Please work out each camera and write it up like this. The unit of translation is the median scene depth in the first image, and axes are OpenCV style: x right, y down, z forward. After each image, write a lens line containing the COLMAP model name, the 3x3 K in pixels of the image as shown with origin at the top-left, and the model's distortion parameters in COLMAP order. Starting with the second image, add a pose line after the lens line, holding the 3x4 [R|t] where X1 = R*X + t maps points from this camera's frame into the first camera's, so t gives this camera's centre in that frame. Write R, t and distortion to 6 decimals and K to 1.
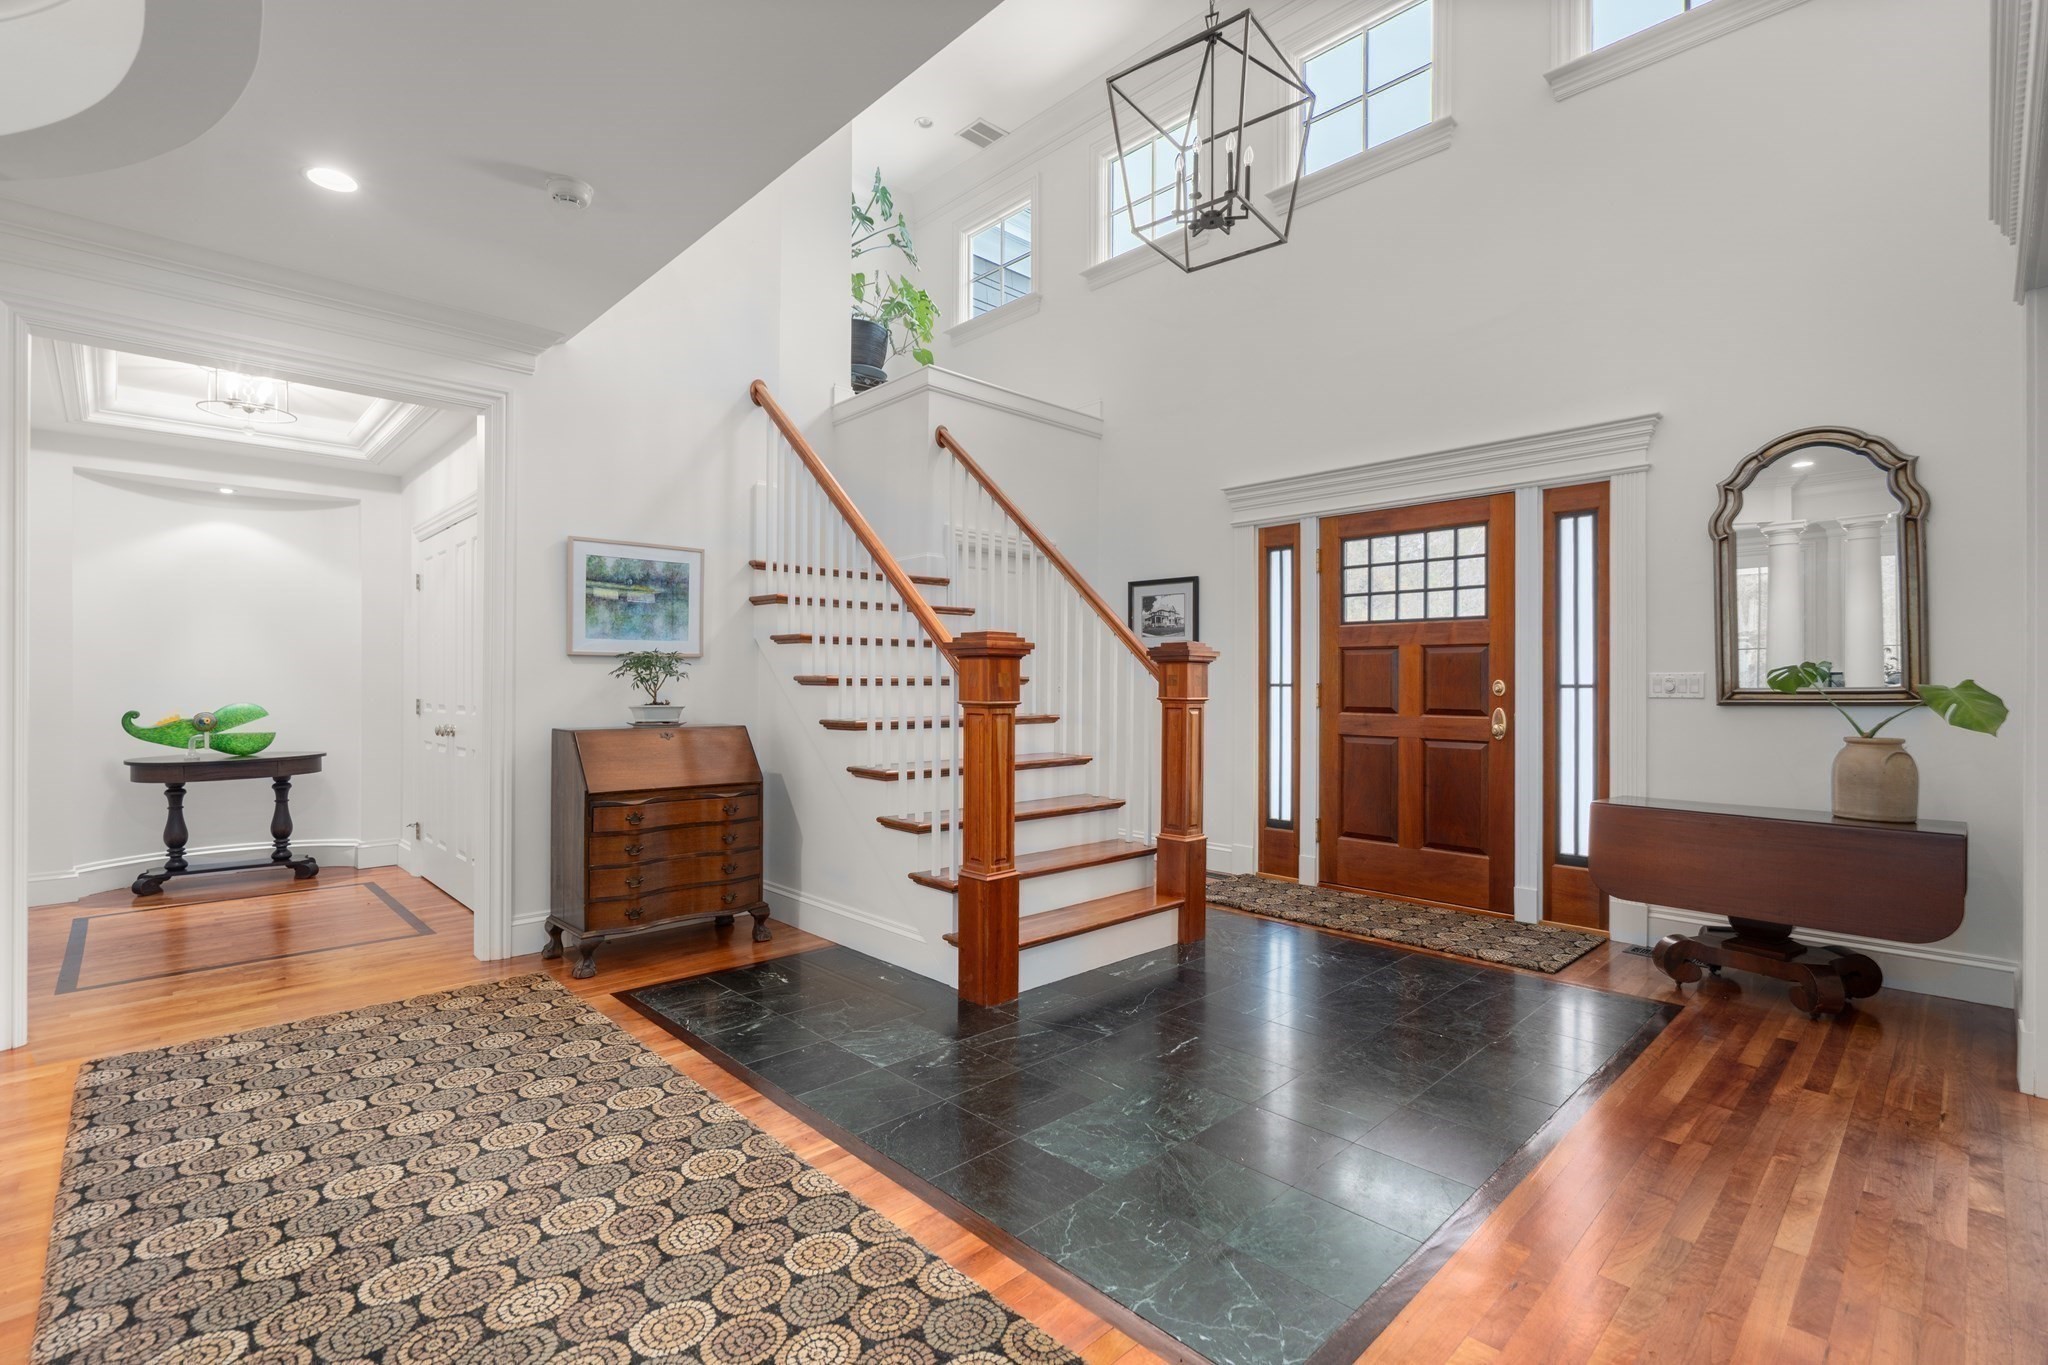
lens RADIAL K [[918.5, 0, 1024.0], [0, 918.5, 682.5], [0, 0, 1]] dist [0.001890, 0.000414]
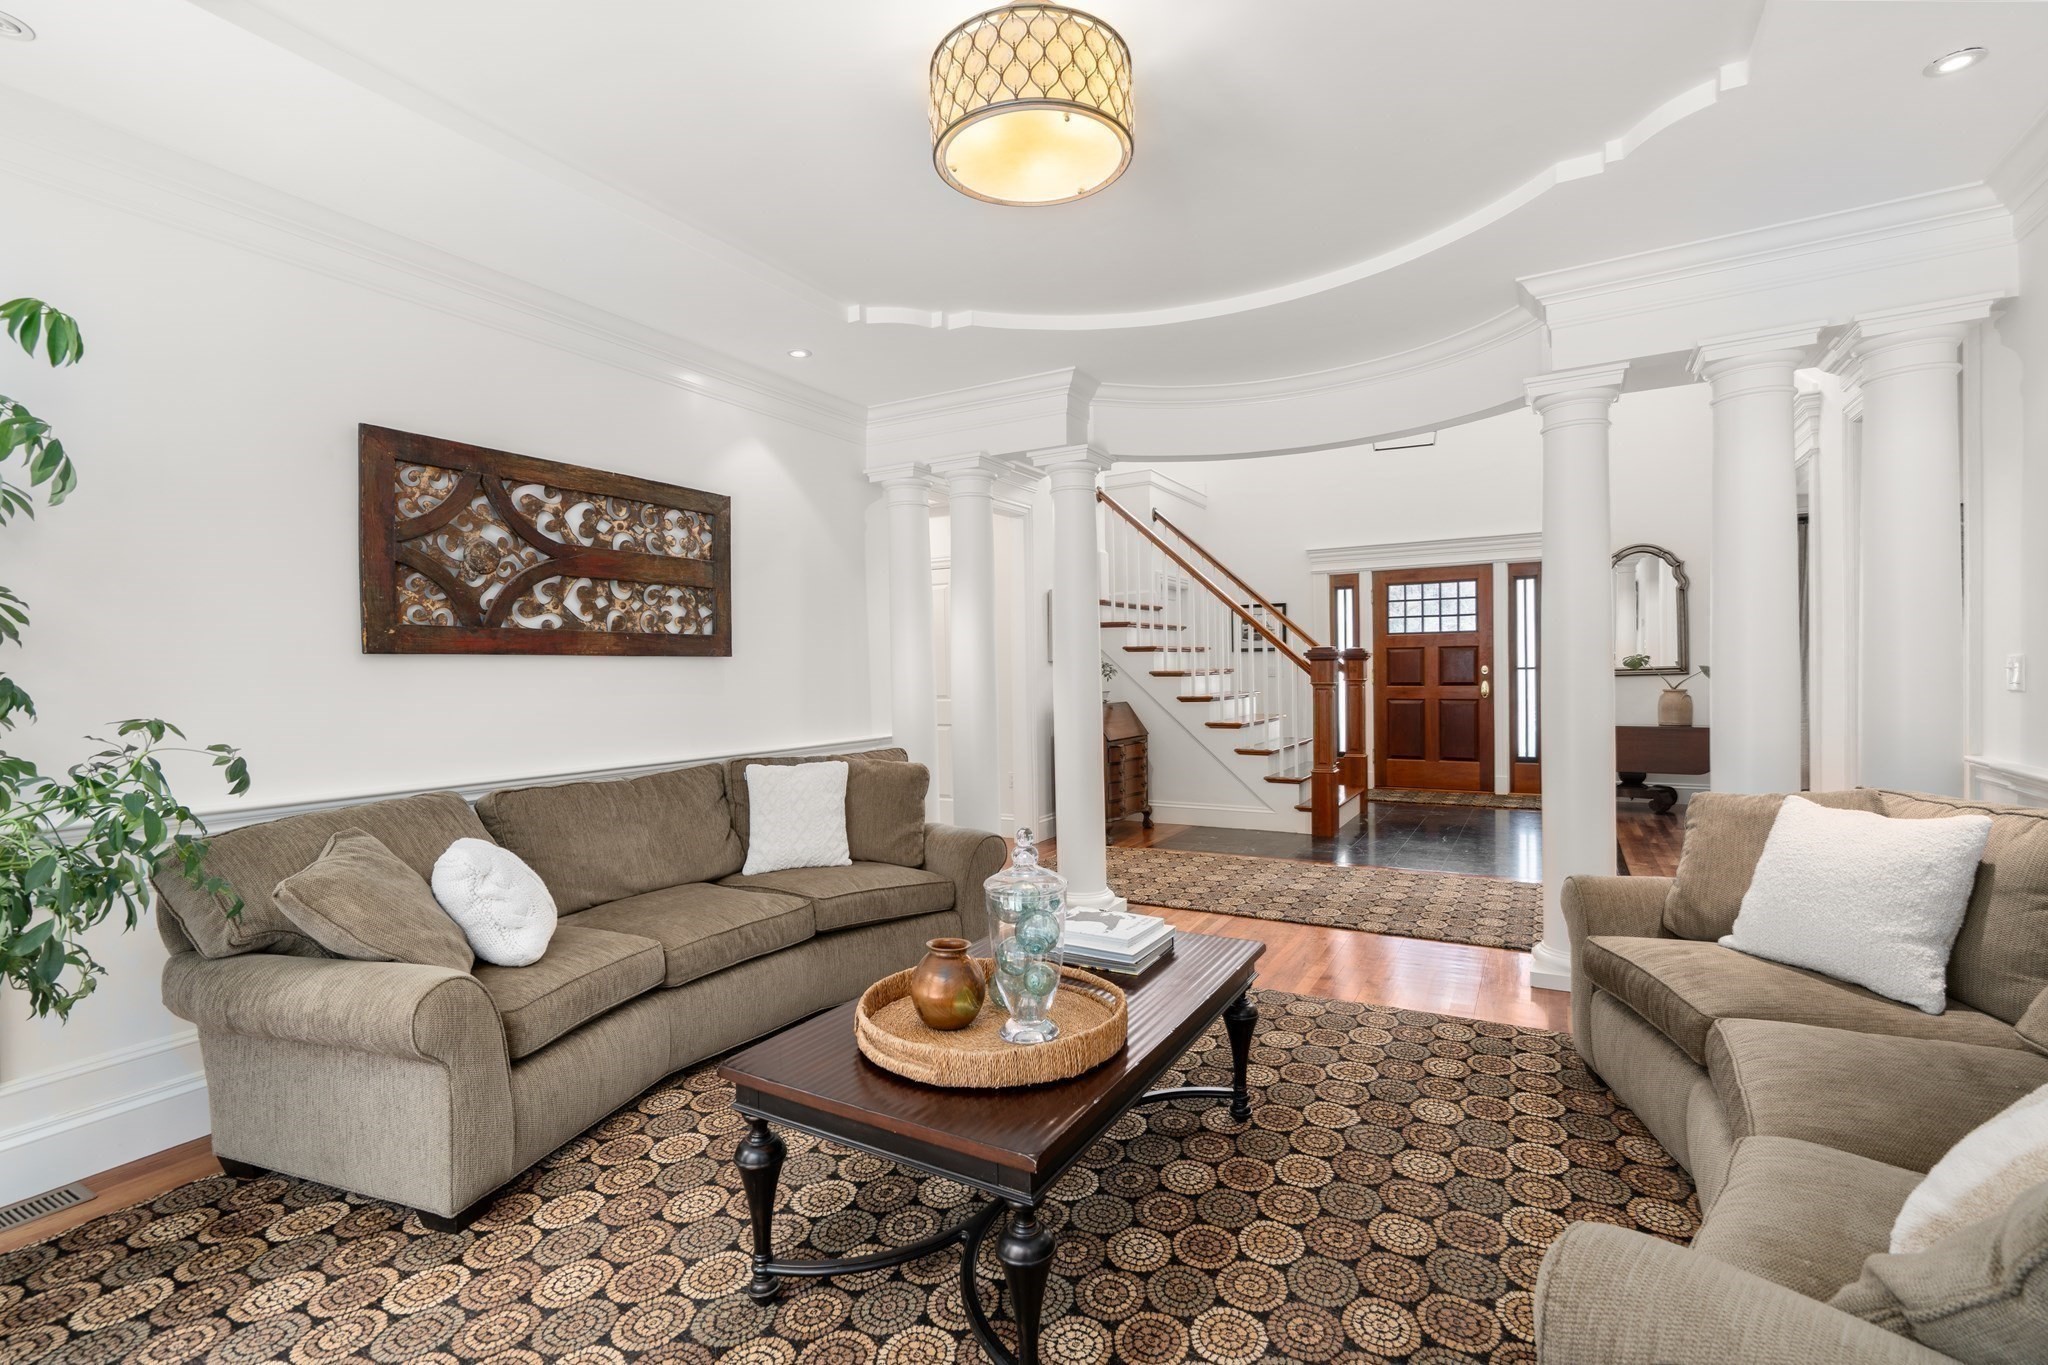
lens RADIAL K [[911.6, 0, 1019.0], [0, 911.6, 686.4], [0, 0, 1]] dist [-0.001033, -0.000383]
pose [[0.961392, -0.024873, 0.274056, -0.868420], [0.019774, 0.999576, 0.021351, -0.018370], [-0.274471, -0.015108, 0.961477, -0.492944]]
